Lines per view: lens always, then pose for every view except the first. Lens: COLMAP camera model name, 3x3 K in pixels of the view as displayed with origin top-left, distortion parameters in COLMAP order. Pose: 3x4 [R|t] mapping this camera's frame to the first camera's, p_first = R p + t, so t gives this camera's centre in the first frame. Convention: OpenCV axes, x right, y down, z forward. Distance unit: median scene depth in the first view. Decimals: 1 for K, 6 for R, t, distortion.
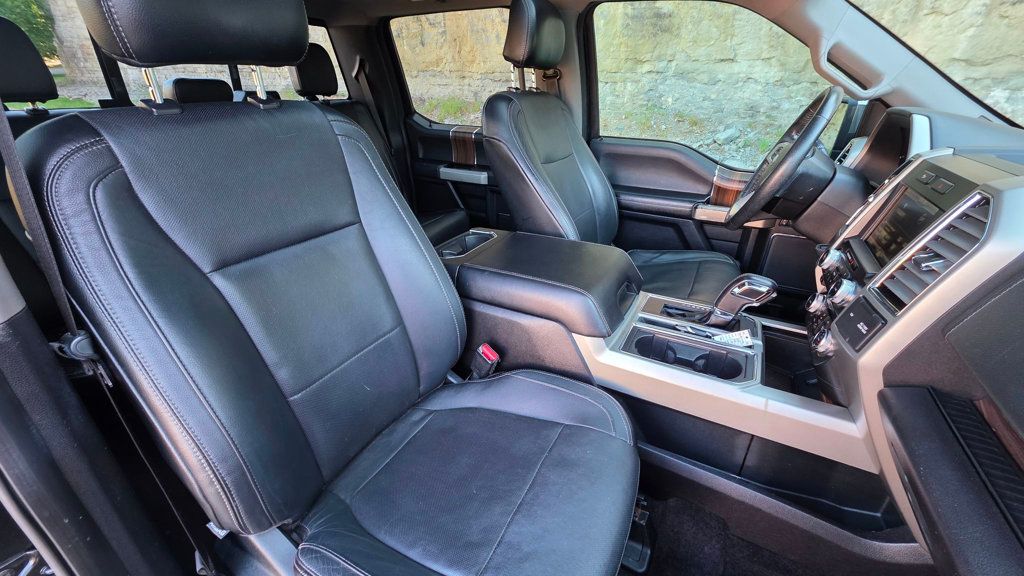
lens RADIAL K [[407.0, 0, 512.7], [0, 407.0, 286.5], [0, 0, 1]] dist [0.000353, -0.000089]
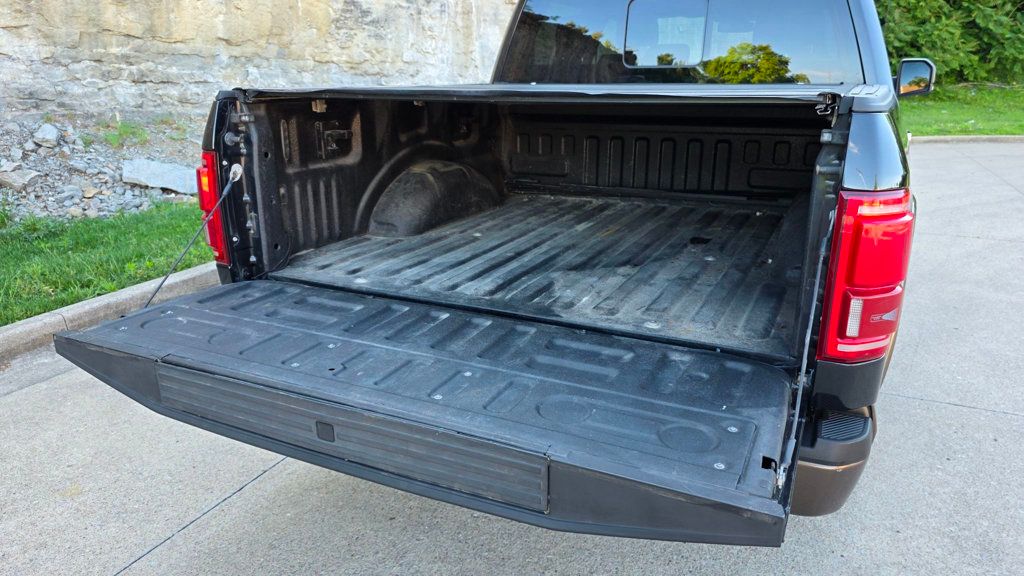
lens RADIAL K [[694.5, 0, 502.4], [0, 694.5, 284.5], [0, 0, 1]] dist [0.027244, -0.015556]
pose [[-0.024174, -0.290616, 0.956534, -2.764623], [0.450996, 0.850747, 0.269873, -0.575222], [-0.892199, 0.437917, 0.110501, 1.346798]]
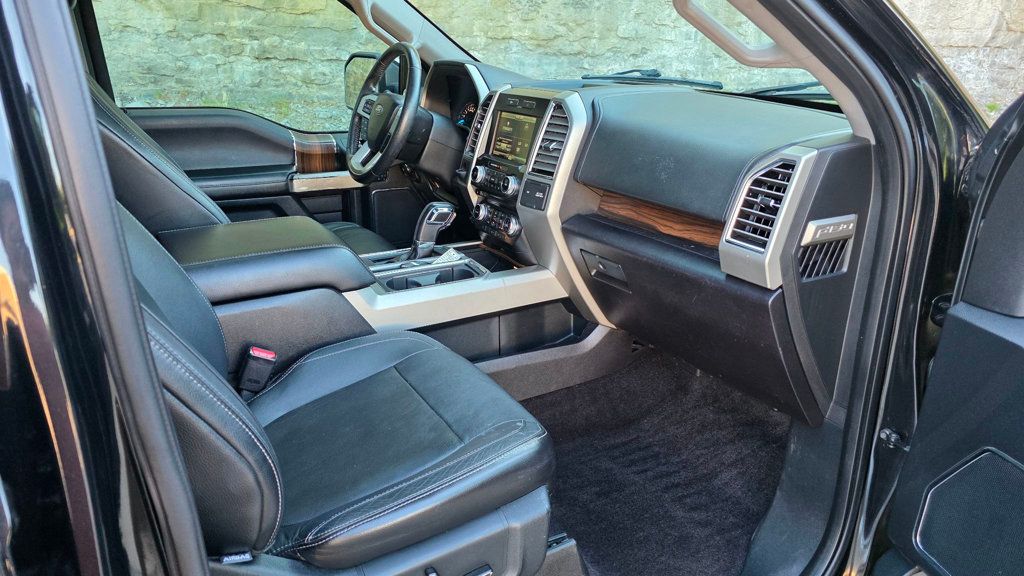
lens RADIAL K [[694.5, 0, 514.7], [0, 694.5, 297.1], [0, 0, 1]] dist [0.027244, -0.015556]
pose [[0.522007, -0.288741, 0.802581, -0.527387], [0.369341, 0.924684, 0.092447, 0.067706], [-0.768828, 0.248168, 0.589336, -0.143997]]
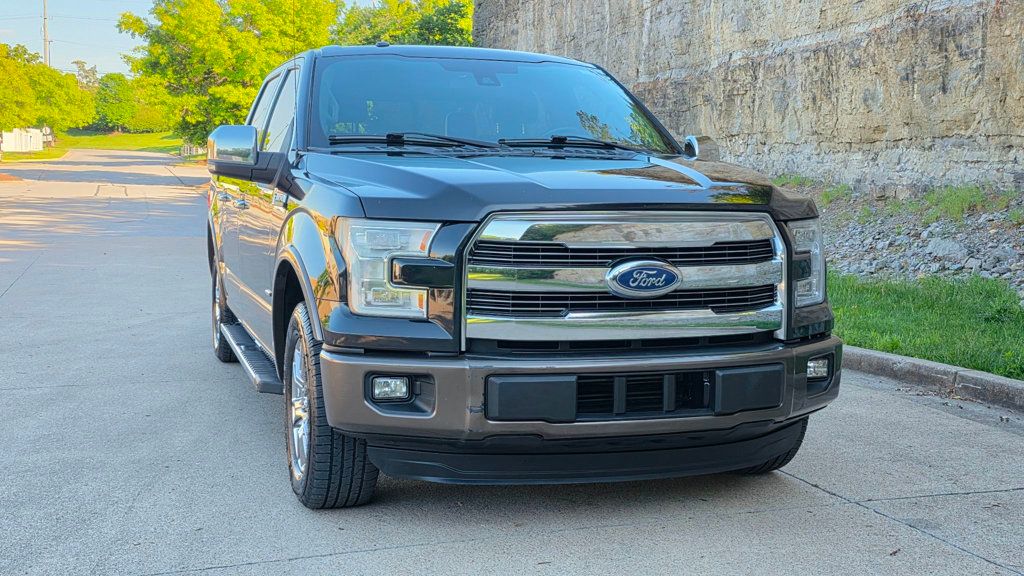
lens RADIAL K [[1183.9, 0, 503.7], [0, 1183.9, 290.3], [0, 0, 1]] dist [0.069425, 0.000000]
pose [[0.725147, 0.070000, -0.685027, 2.940106], [-0.311988, 0.920251, -0.236224, 1.097491], [0.613861, 0.385017, 0.689156, -1.866599]]
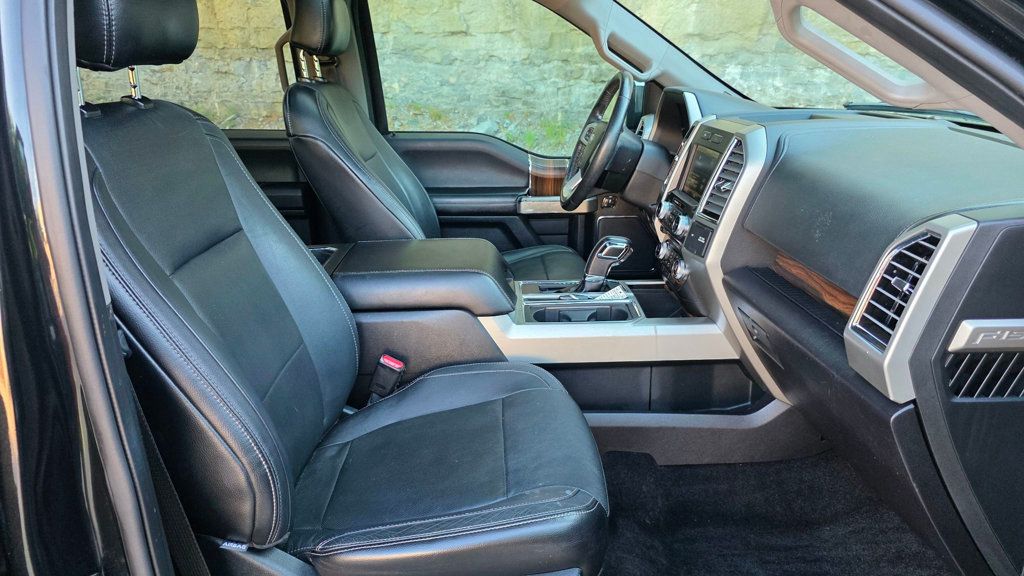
lens RADIAL K [[694.5, 0, 505.1], [0, 694.5, 286.3], [0, 0, 1]] dist [0.027244, -0.015556]
pose [[0.867941, -0.161515, 0.469671, -0.312219], [0.230591, 0.968592, -0.093039, 0.117973], [-0.439892, 0.189054, 0.877926, -0.274314]]
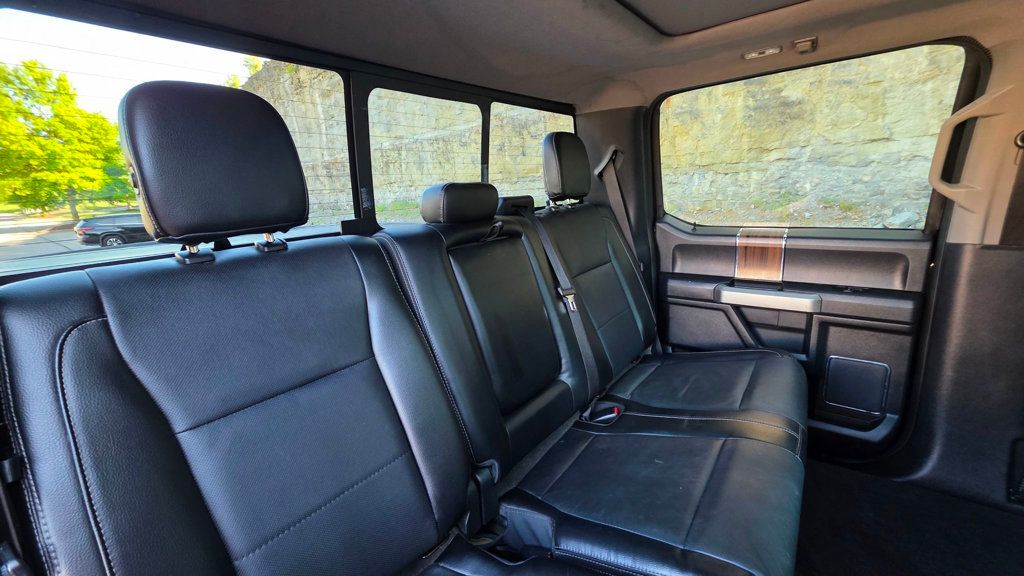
lens RADIAL K [[407.0, 0, 515.4], [0, 407.0, 286.9], [0, 0, 1]] dist [0.000353, -0.000089]
pose [[0.985709, -0.027451, -0.166204, -0.530695], [-0.009848, 0.975555, -0.219533, -0.180532], [0.168168, 0.218032, 0.961344, 0.369115]]
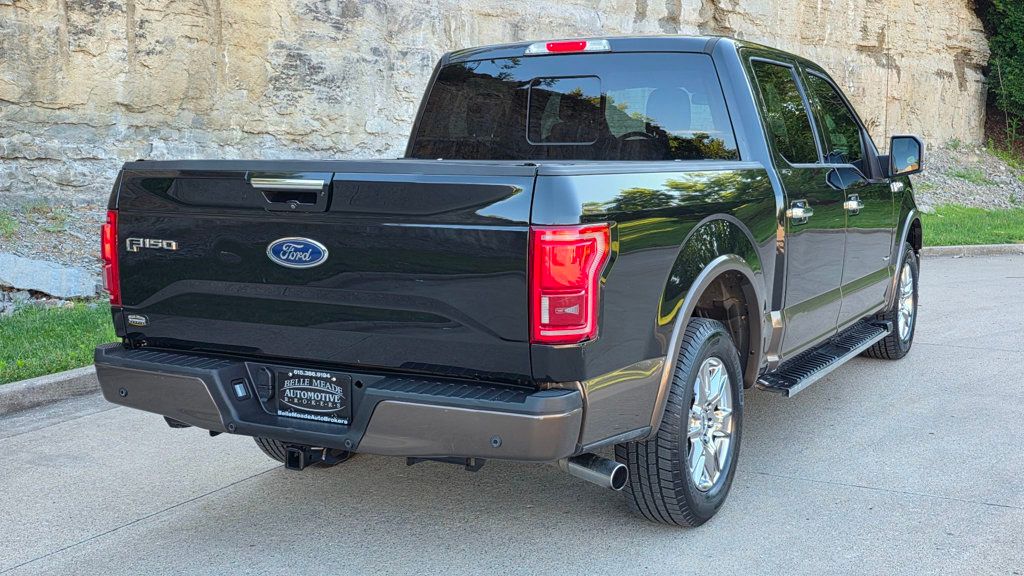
lens RADIAL K [[1183.9, 0, 508.1], [0, 1183.9, 287.0], [0, 0, 1]] dist [0.069425, 0.000000]
pose [[0.024077, -0.117202, 0.992816, -4.126526], [0.449876, 0.888137, 0.093935, -0.377439], [-0.892766, 0.444382, 0.074110, 0.945295]]
